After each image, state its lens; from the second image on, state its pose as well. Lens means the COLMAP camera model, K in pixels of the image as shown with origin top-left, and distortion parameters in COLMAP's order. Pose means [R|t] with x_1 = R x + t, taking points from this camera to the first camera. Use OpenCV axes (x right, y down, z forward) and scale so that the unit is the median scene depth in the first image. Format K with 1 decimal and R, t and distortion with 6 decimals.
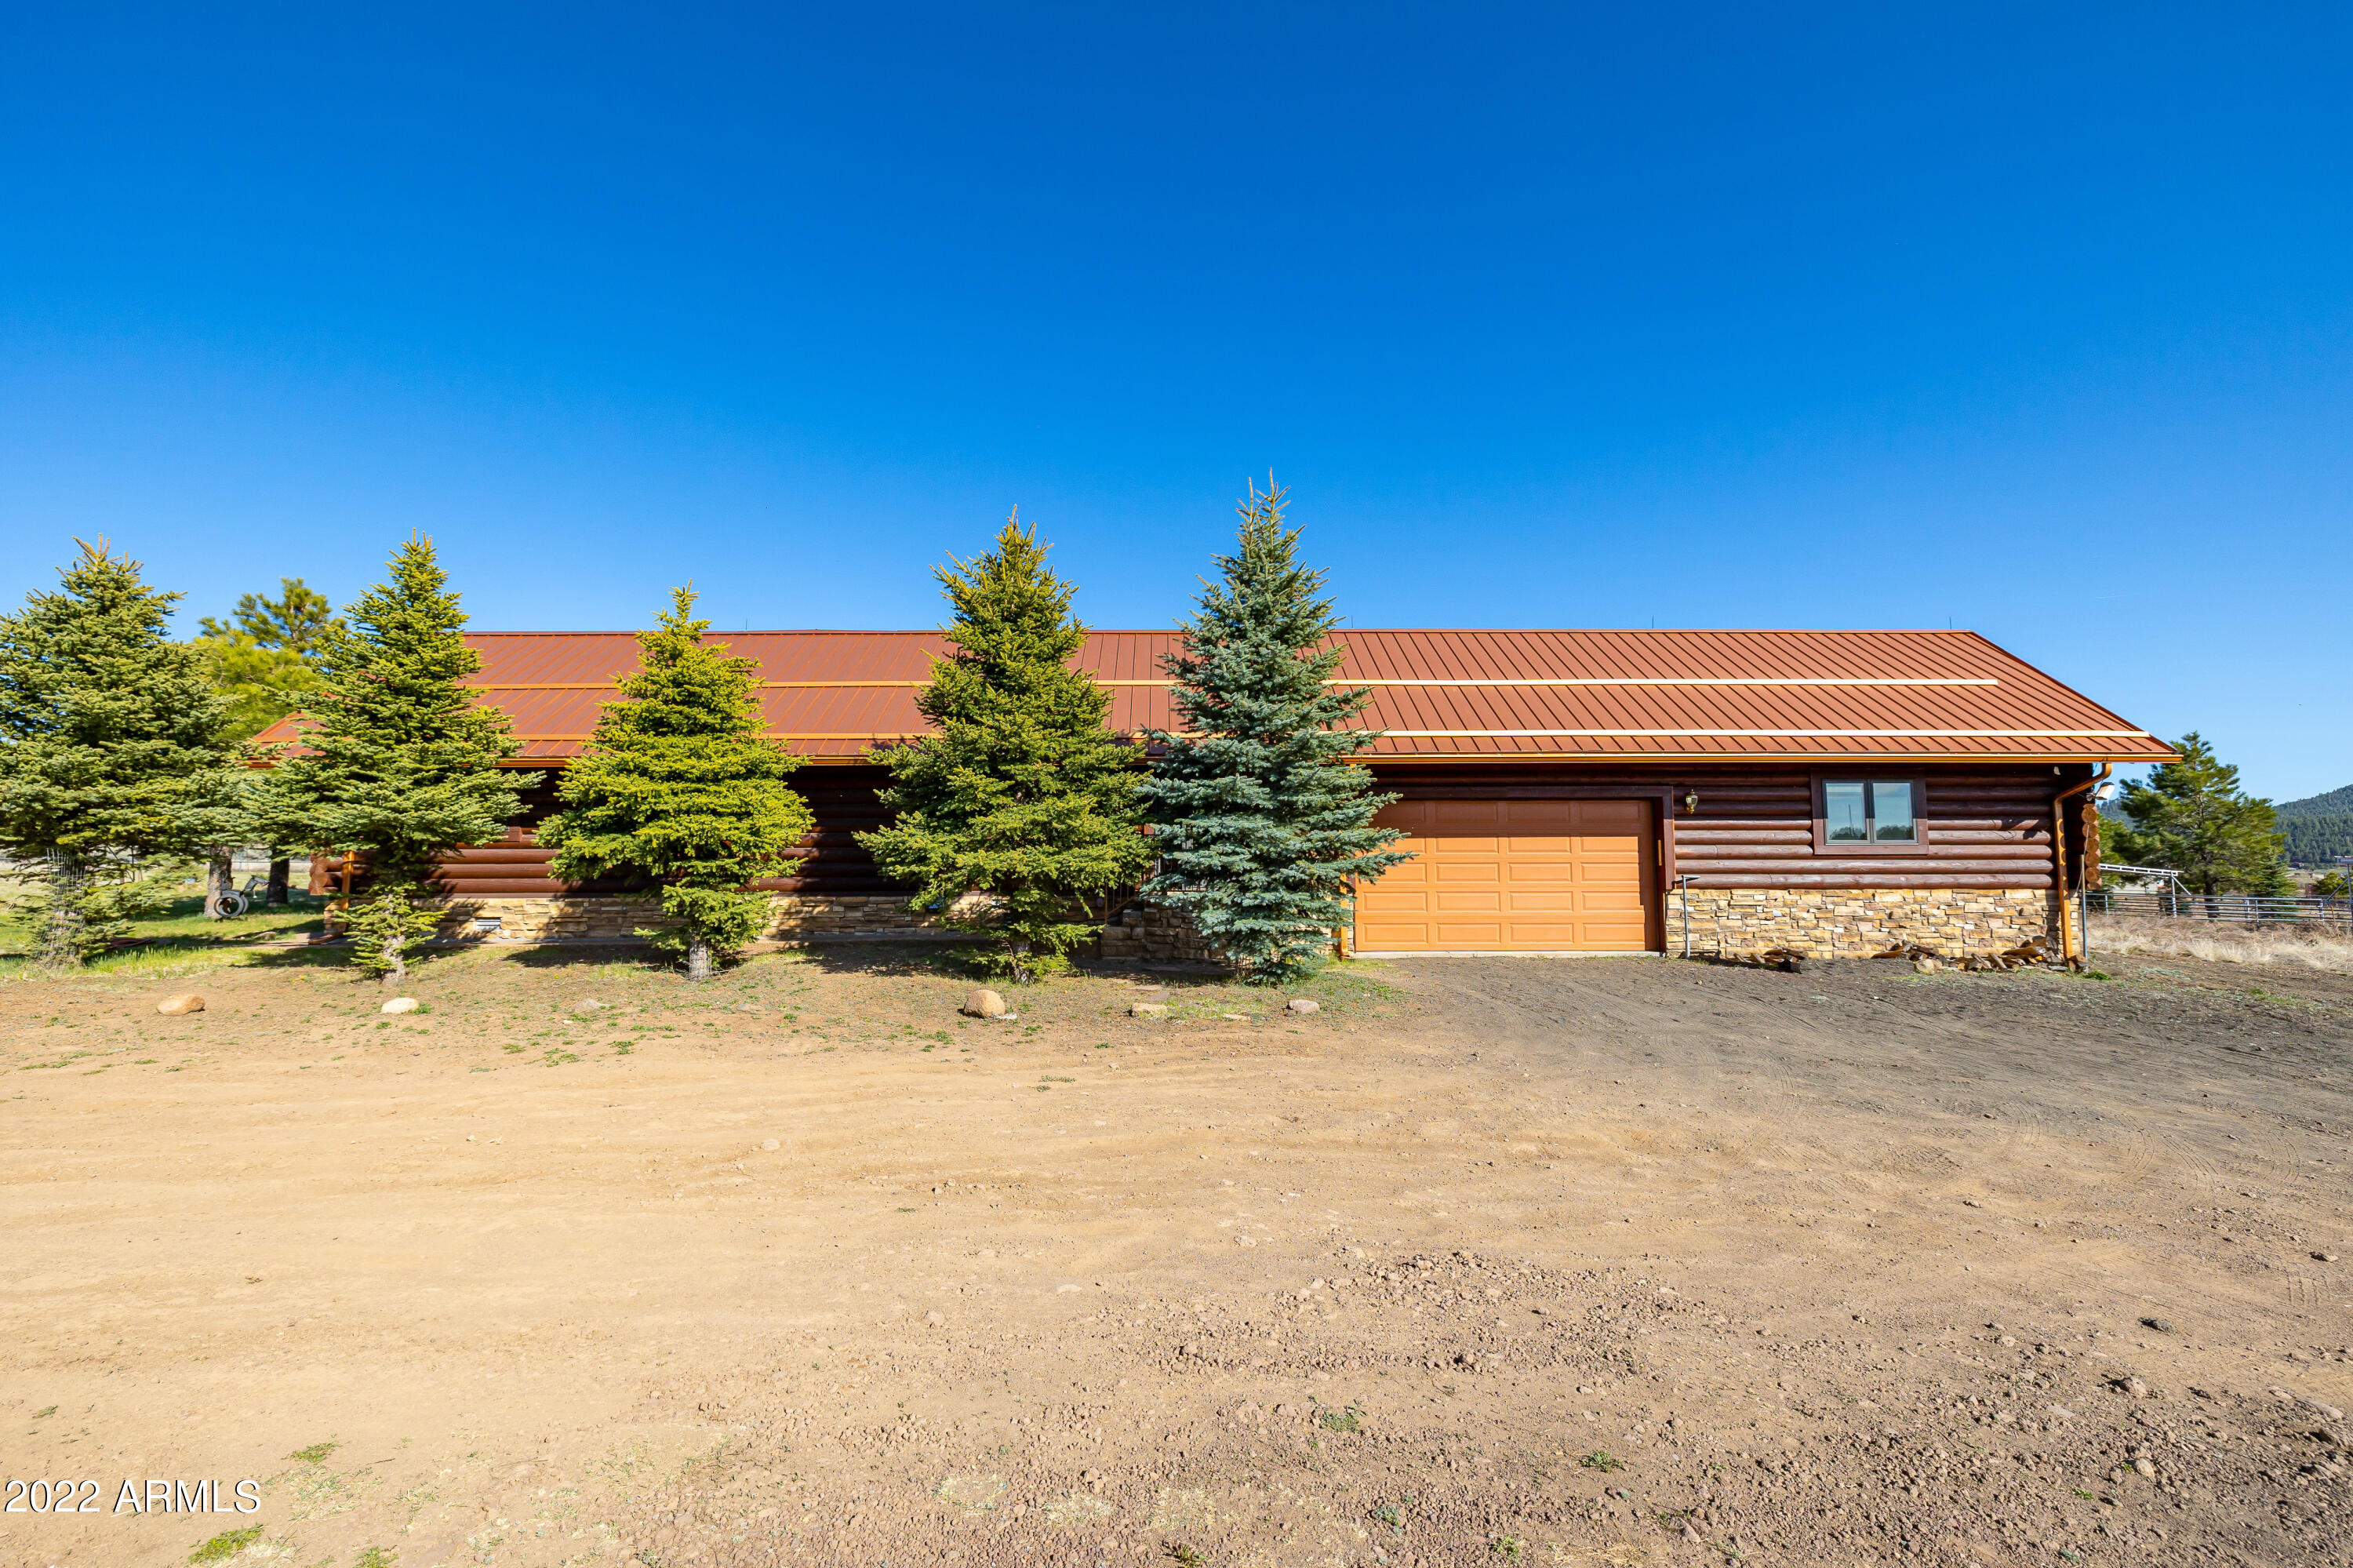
lens RADIAL K [[1046.7, 0, 1176.5], [0, 1046.7, 784.0], [0, 0, 1]] dist [0.023287, -0.000200]
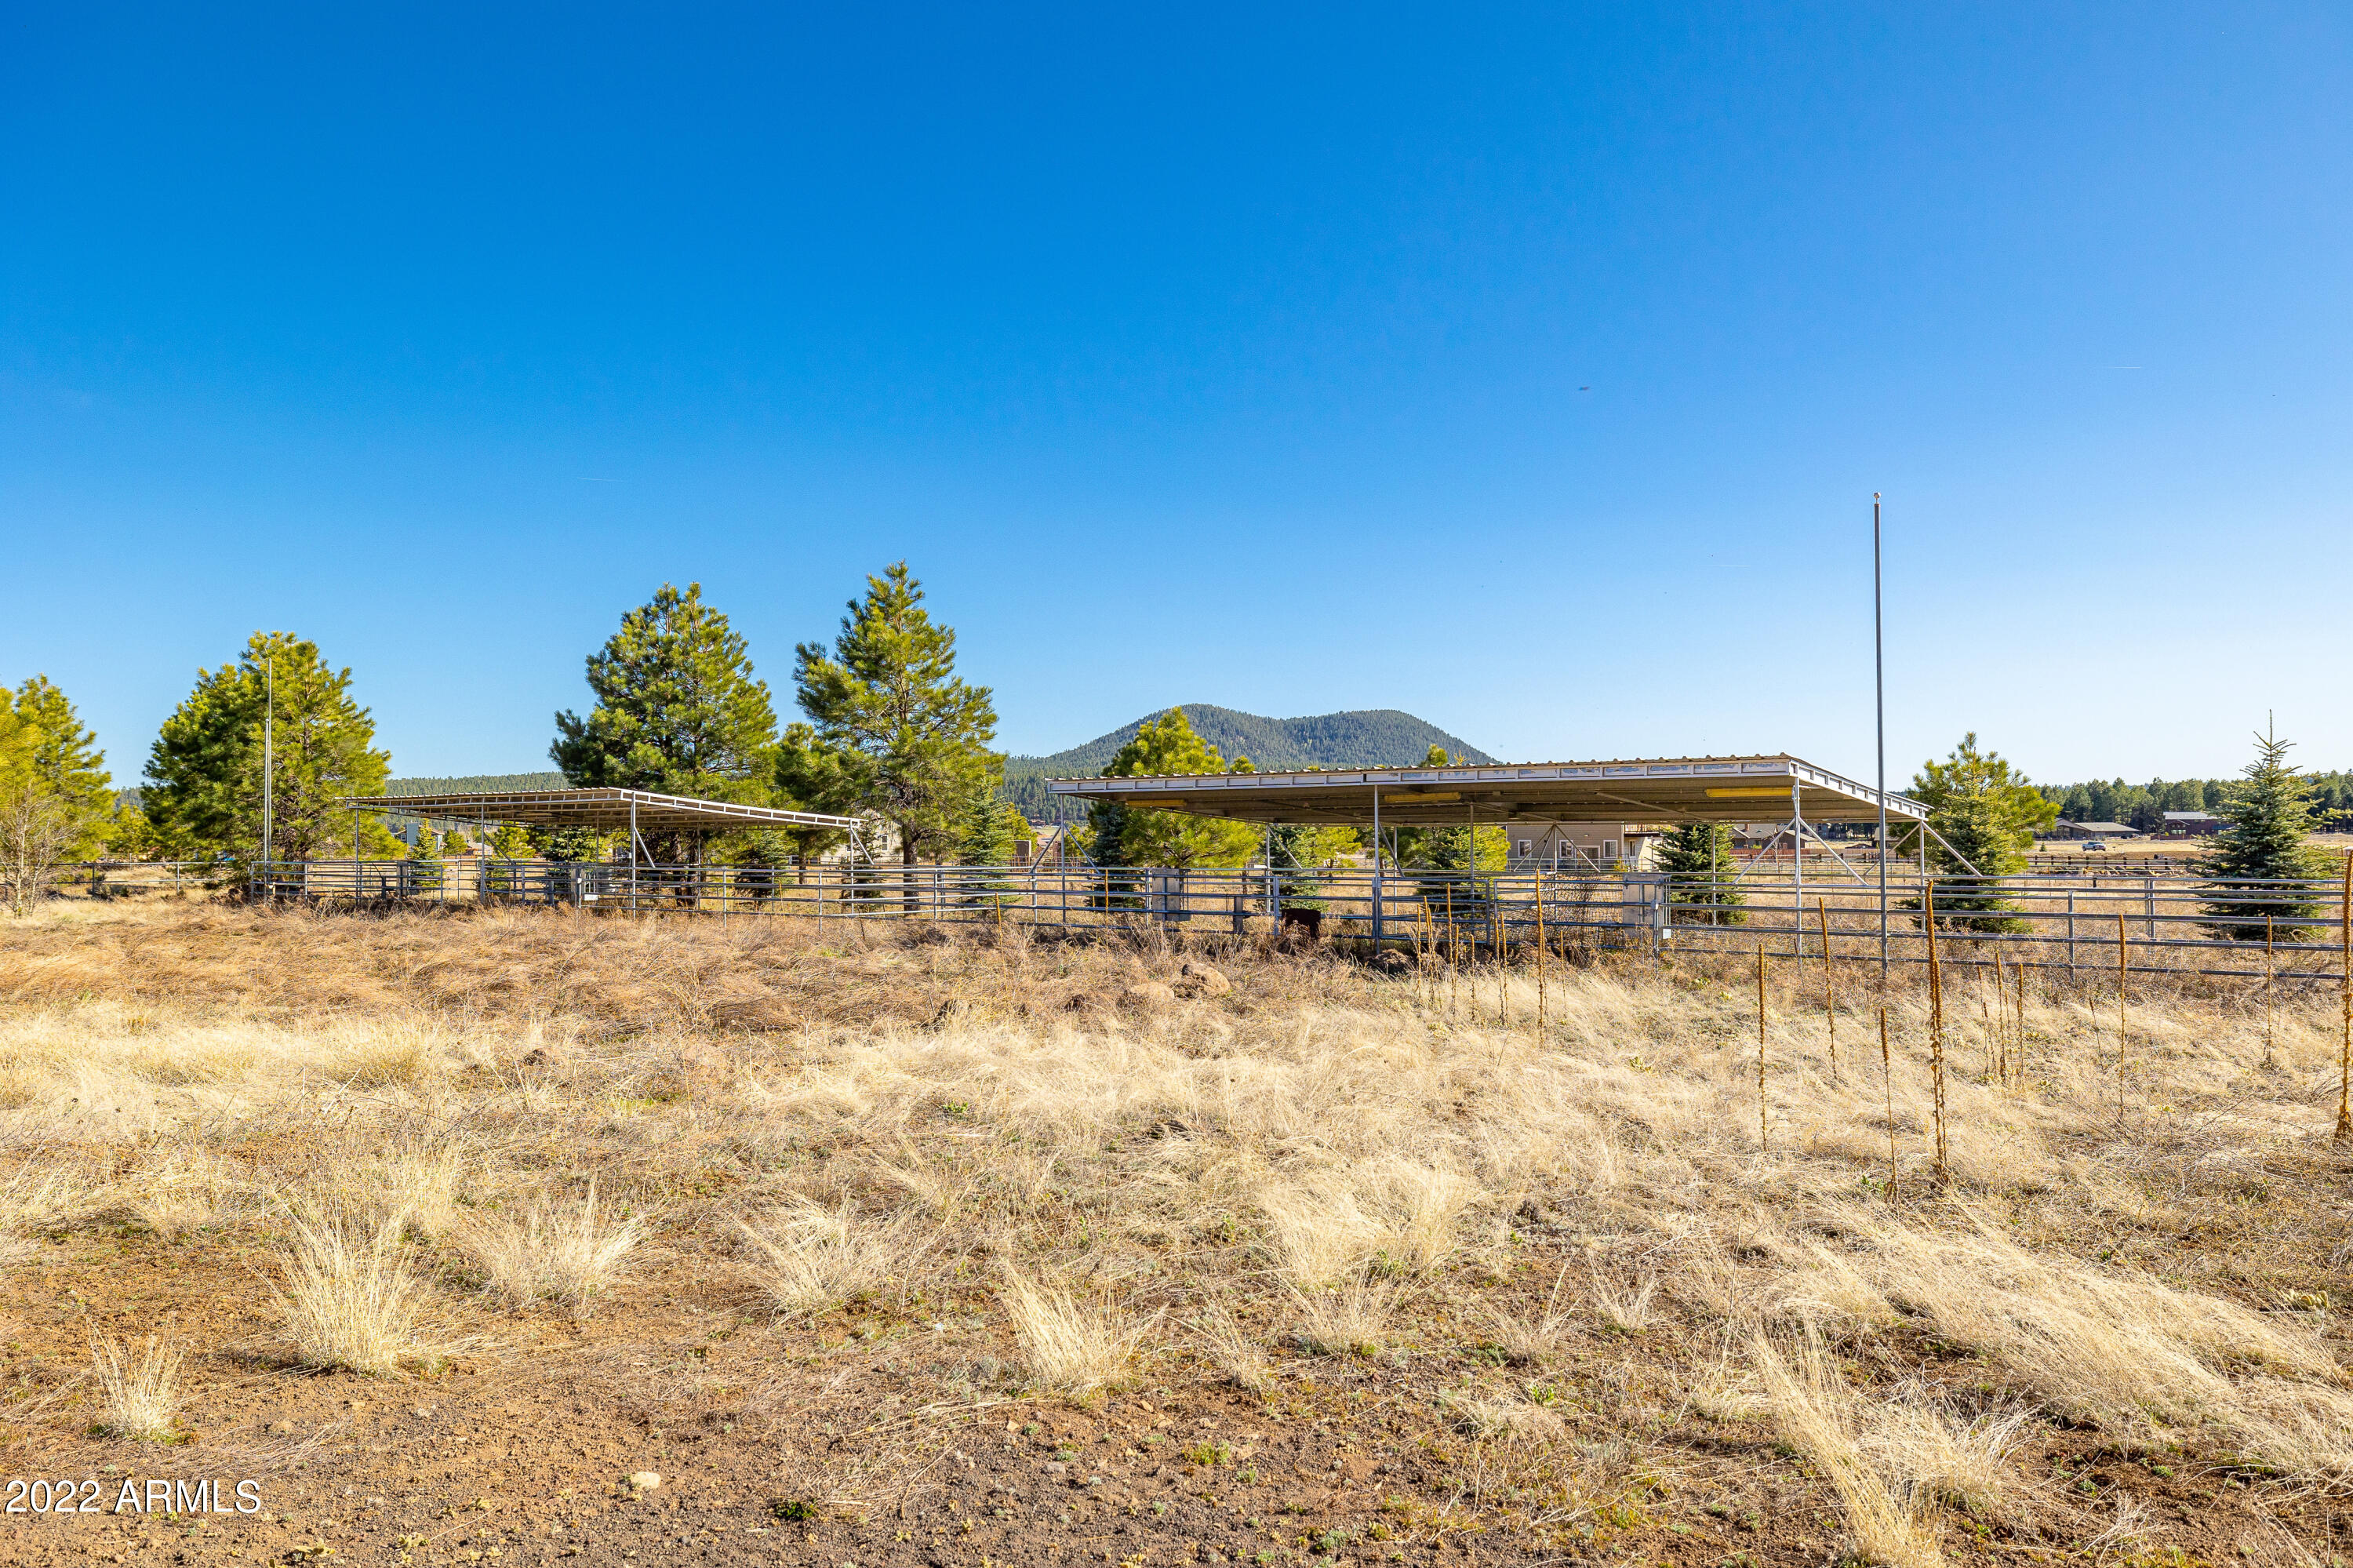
lens RADIAL K [[1644.0, 0, 1193.1], [0, 1644.0, 759.7], [0, 0, 1]] dist [-0.000909, -0.002300]
pose [[0.633449, 0.022563, 0.773455, 1.198029], [-0.047216, 0.998839, 0.009532, 0.105951], [-0.772342, -0.042558, 0.633779, 1.052352]]
